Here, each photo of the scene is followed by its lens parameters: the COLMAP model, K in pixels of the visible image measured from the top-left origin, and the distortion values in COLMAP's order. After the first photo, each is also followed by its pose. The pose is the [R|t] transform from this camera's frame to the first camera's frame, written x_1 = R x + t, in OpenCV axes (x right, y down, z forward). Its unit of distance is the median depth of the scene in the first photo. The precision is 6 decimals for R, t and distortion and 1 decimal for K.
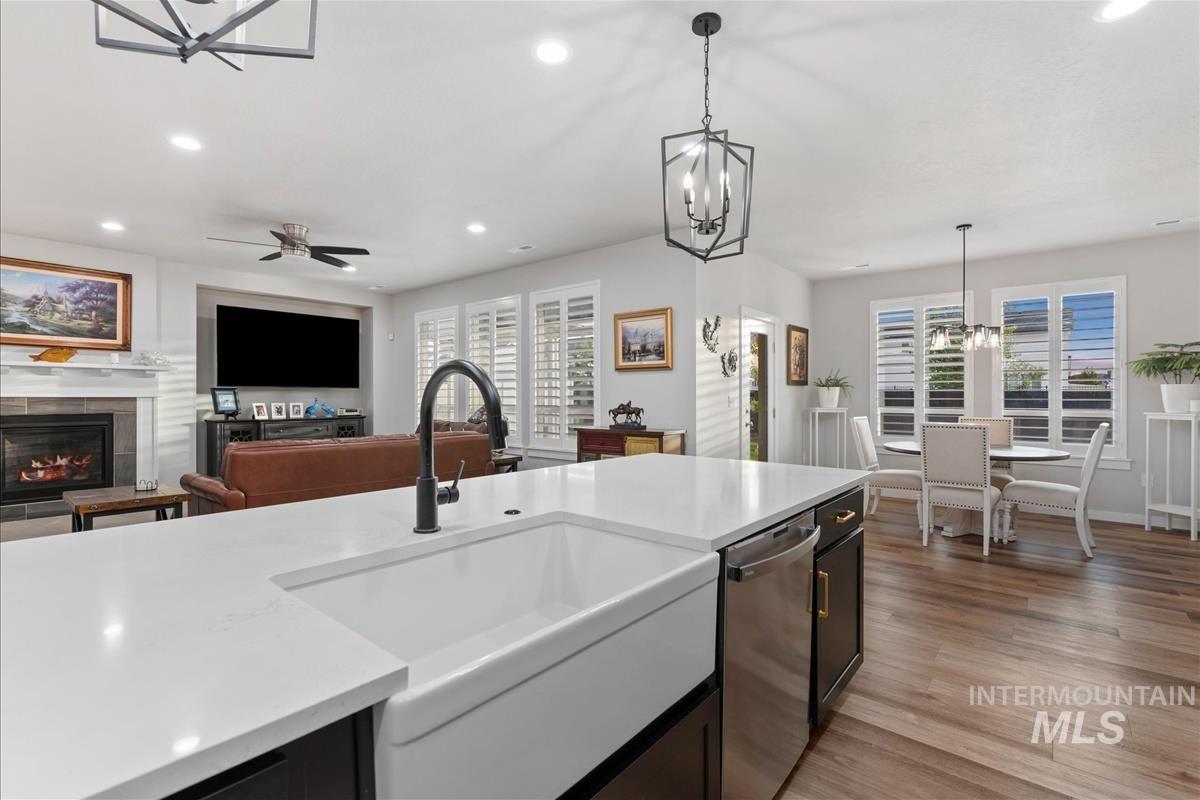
lens RADIAL K [[528.2, 0, 599.3], [0, 528.2, 396.4], [0, 0, 1]] dist [0.000028, -0.000185]
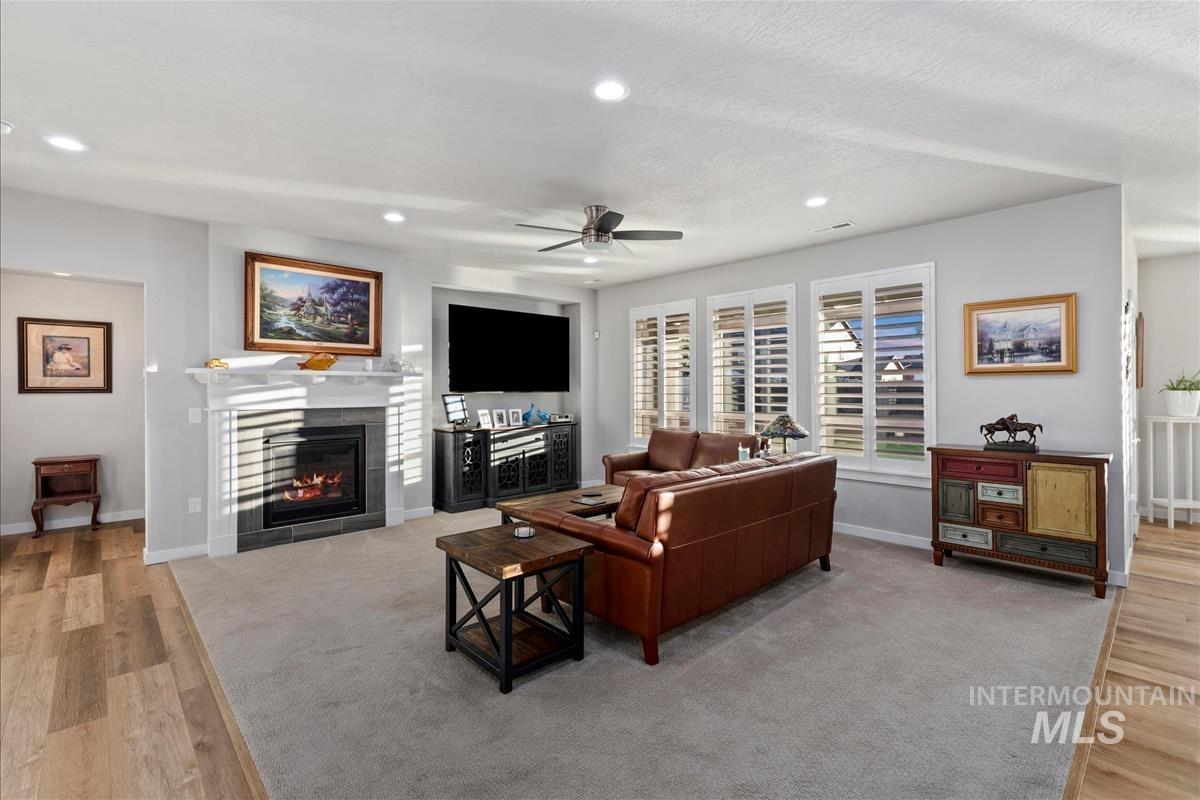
lens RADIAL K [[523.1, 0, 604.2], [0, 523.1, 387.6], [0, 0, 1]] dist [0.000632, 0.000178]
pose [[0.993710, -0.004497, -0.111897, -0.414961], [0.004058, 0.999983, -0.004157, -0.027187], [0.111914, 0.003677, 0.993711, 0.147456]]
